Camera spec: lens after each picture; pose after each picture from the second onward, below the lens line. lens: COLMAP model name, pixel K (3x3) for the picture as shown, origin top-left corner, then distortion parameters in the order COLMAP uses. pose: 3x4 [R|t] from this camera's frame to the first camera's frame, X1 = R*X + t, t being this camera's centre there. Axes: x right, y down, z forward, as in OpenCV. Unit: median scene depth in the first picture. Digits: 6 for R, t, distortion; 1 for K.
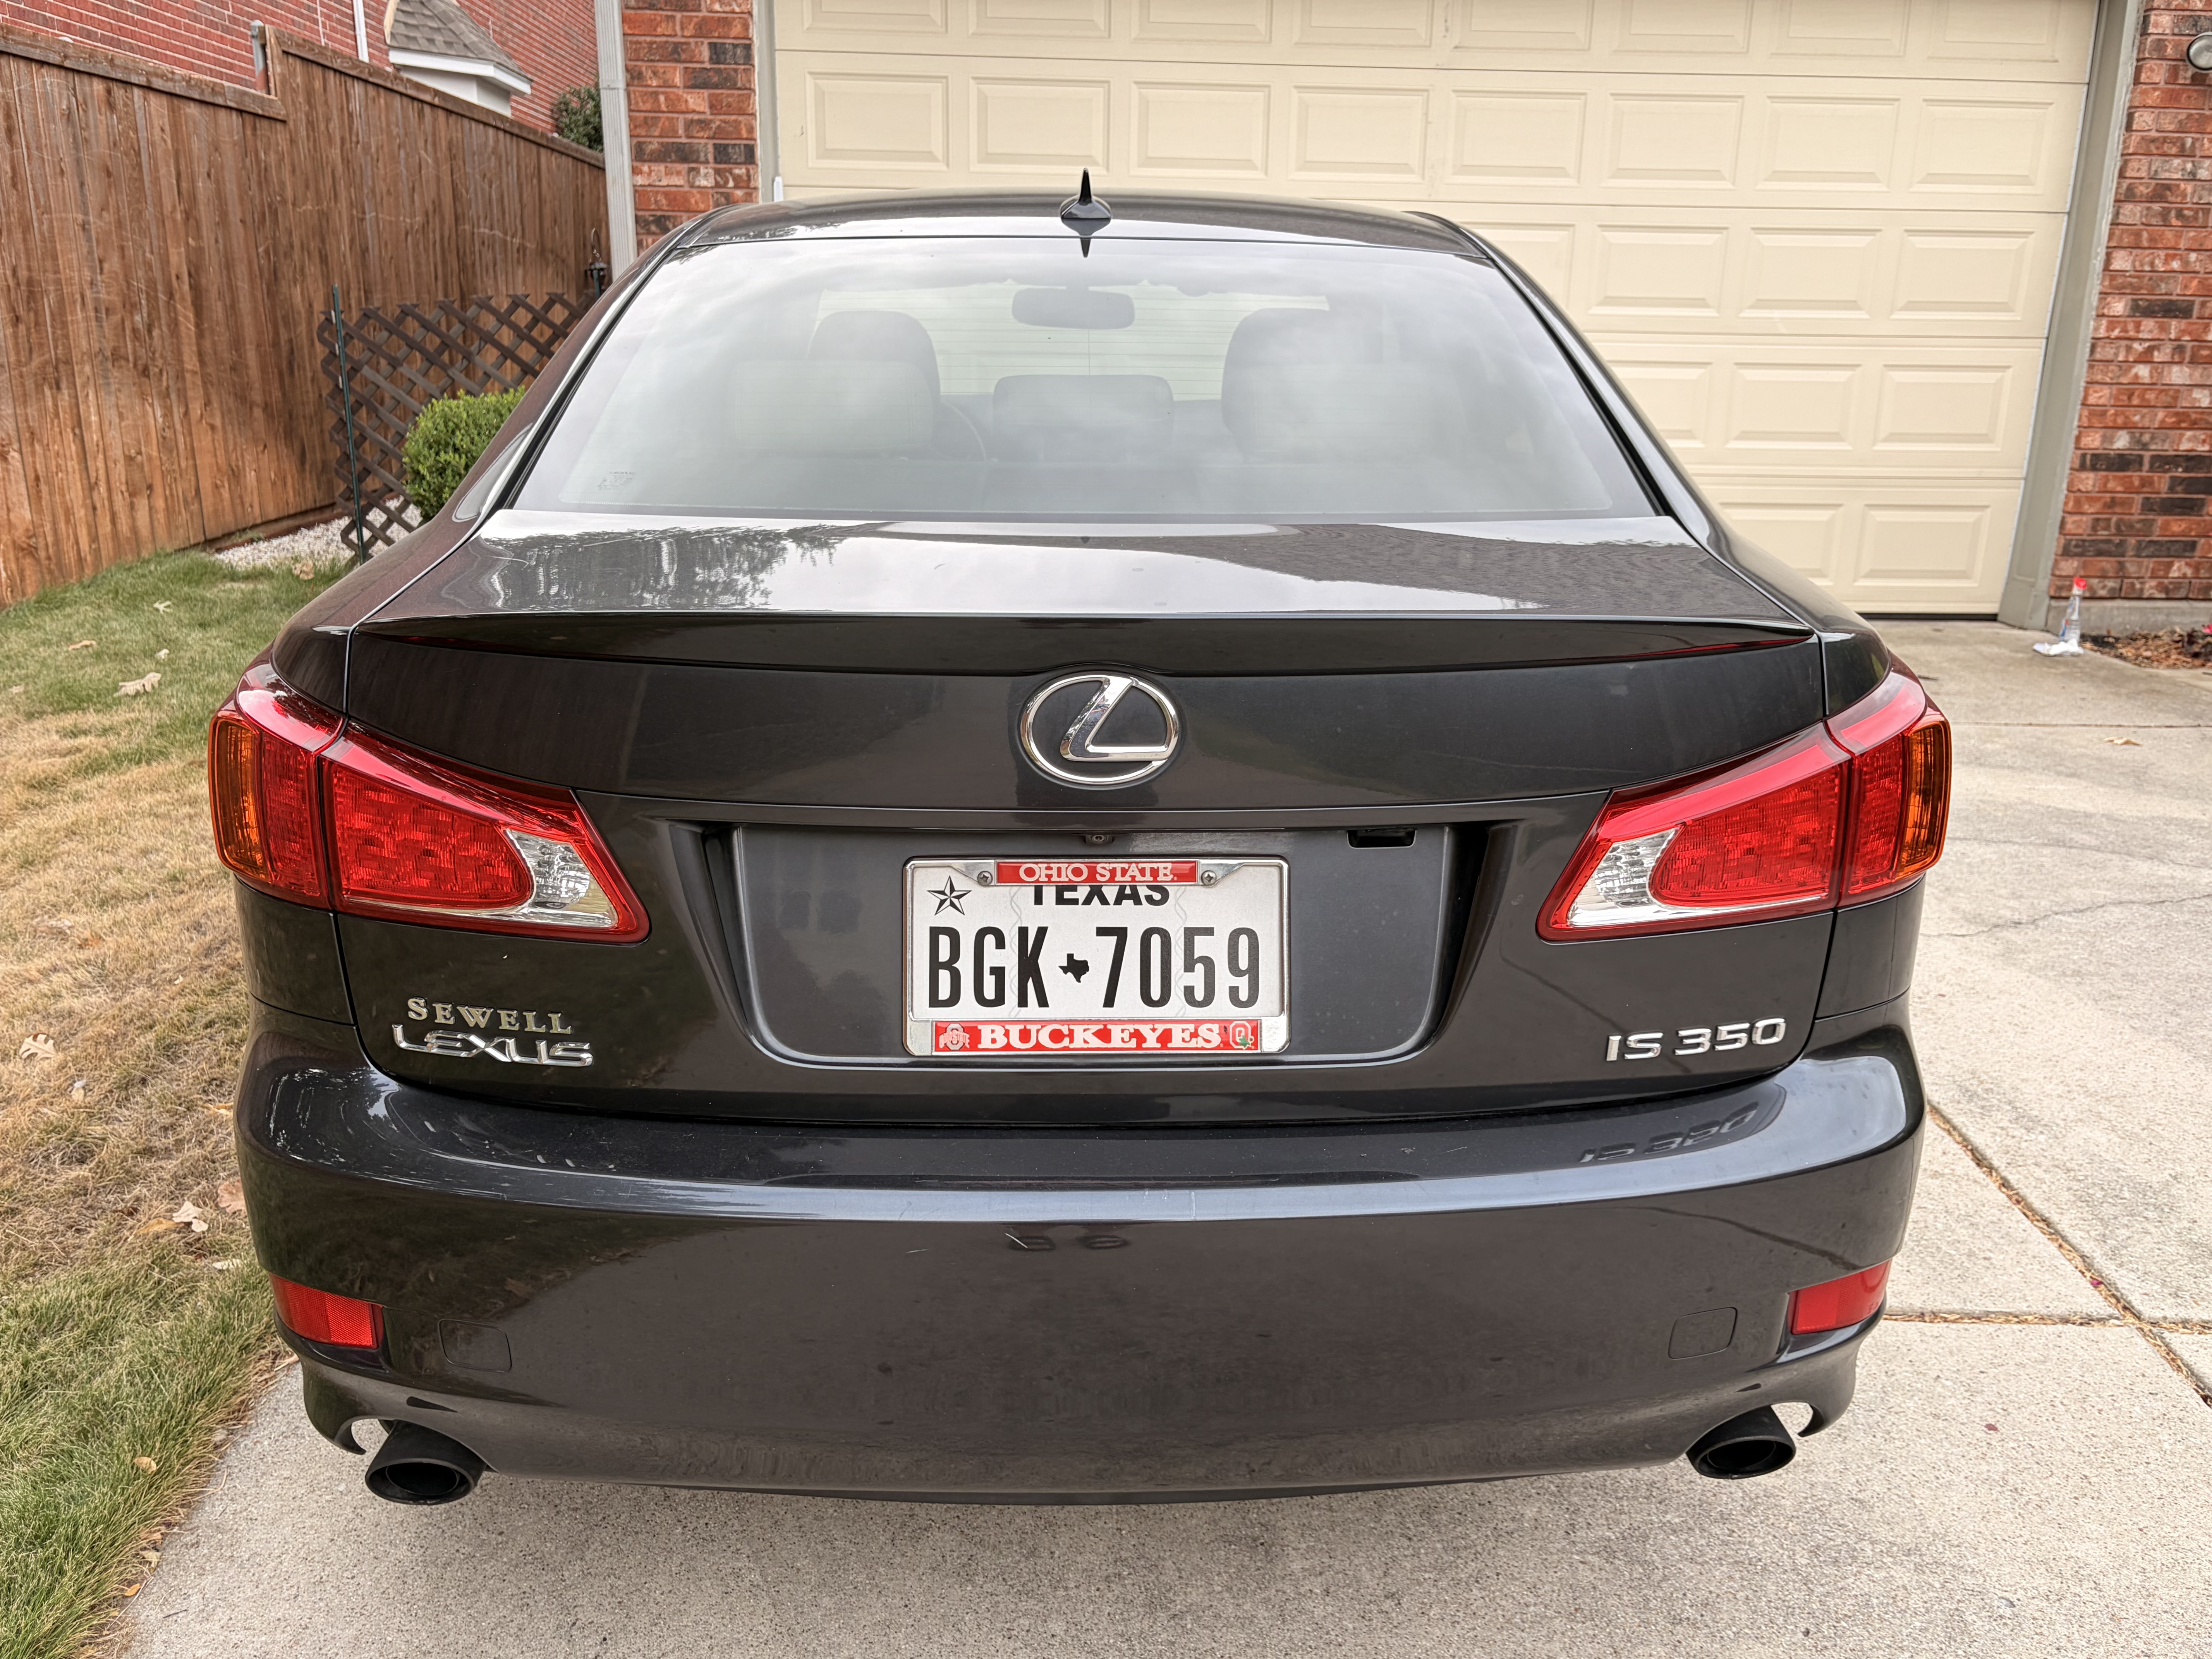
lens RADIAL K [[1759.1, 0, 1139.8], [0, 1759.1, 800.5], [0, 0, 1]] dist [0.044409, -0.041987]
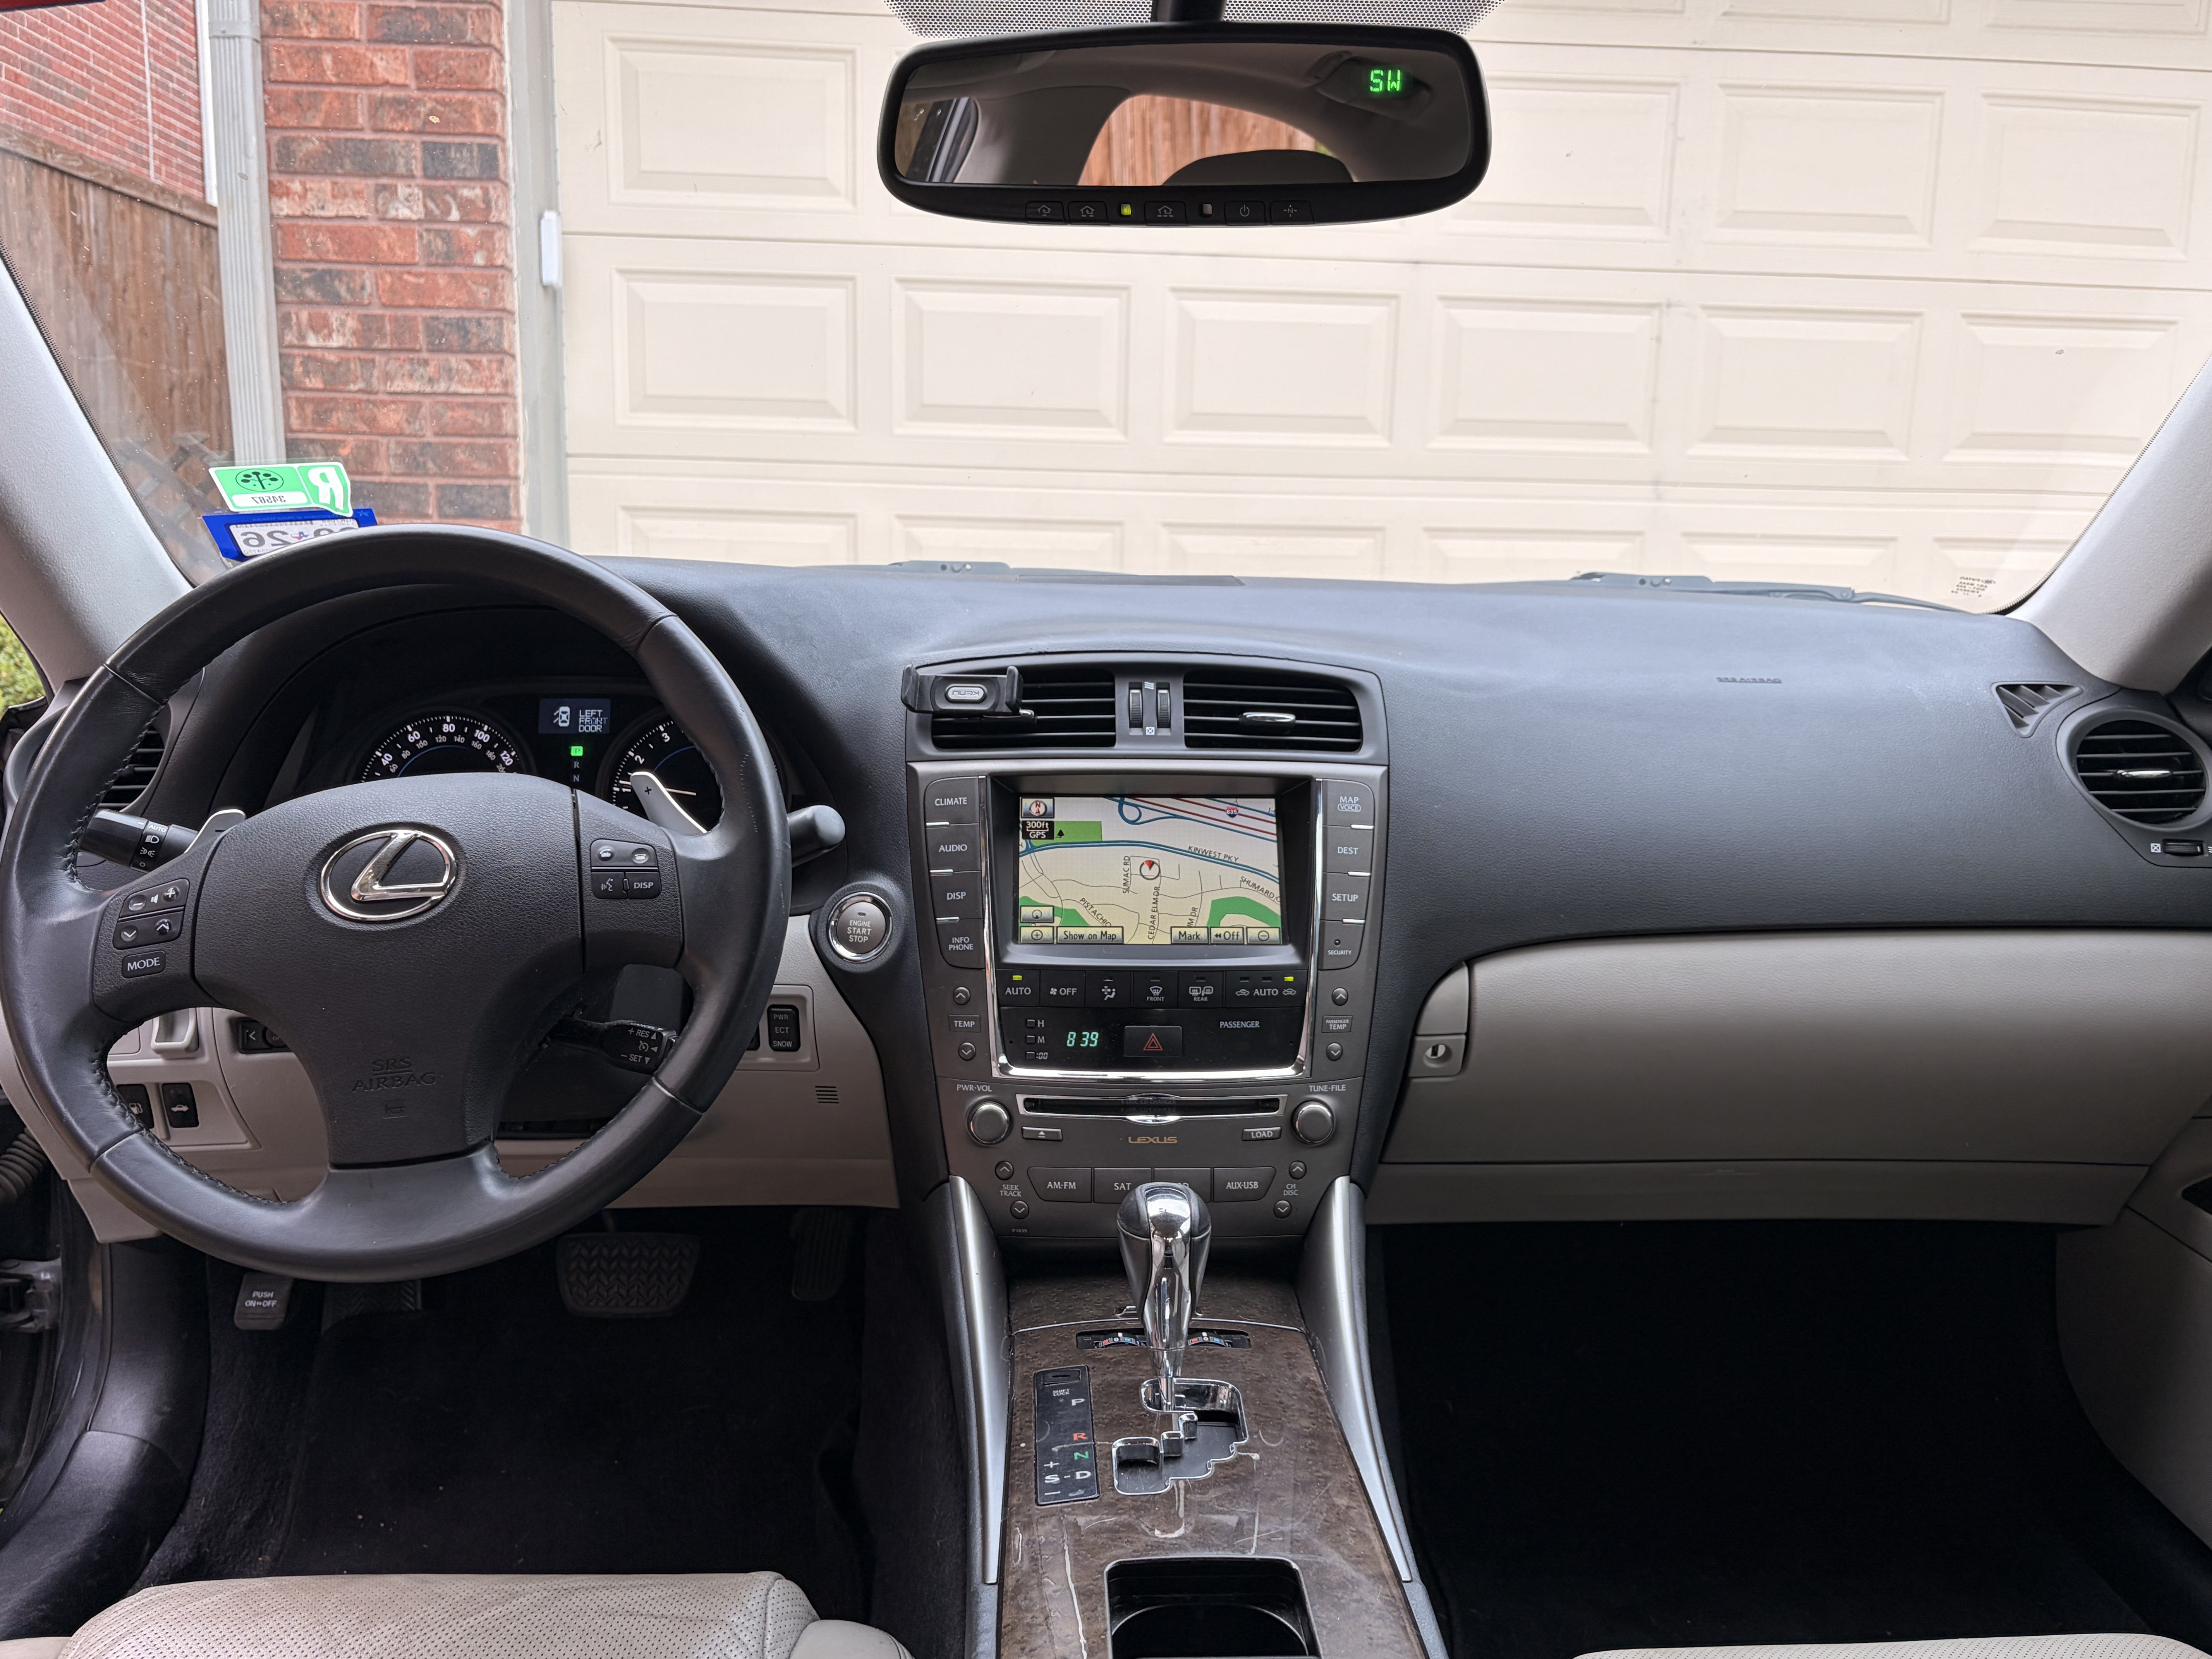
lens RADIAL K [[1666.1, 0, 1095.1], [0, 1666.1, 807.3], [0, 0, 1]] dist [0.000972, -0.002379]
pose [[0.999816, 0.000303, 0.019174, -0.040684], [0.001550, 0.995323, -0.096588, -0.111034], [-0.019113, 0.096600, 0.995140, 0.480778]]
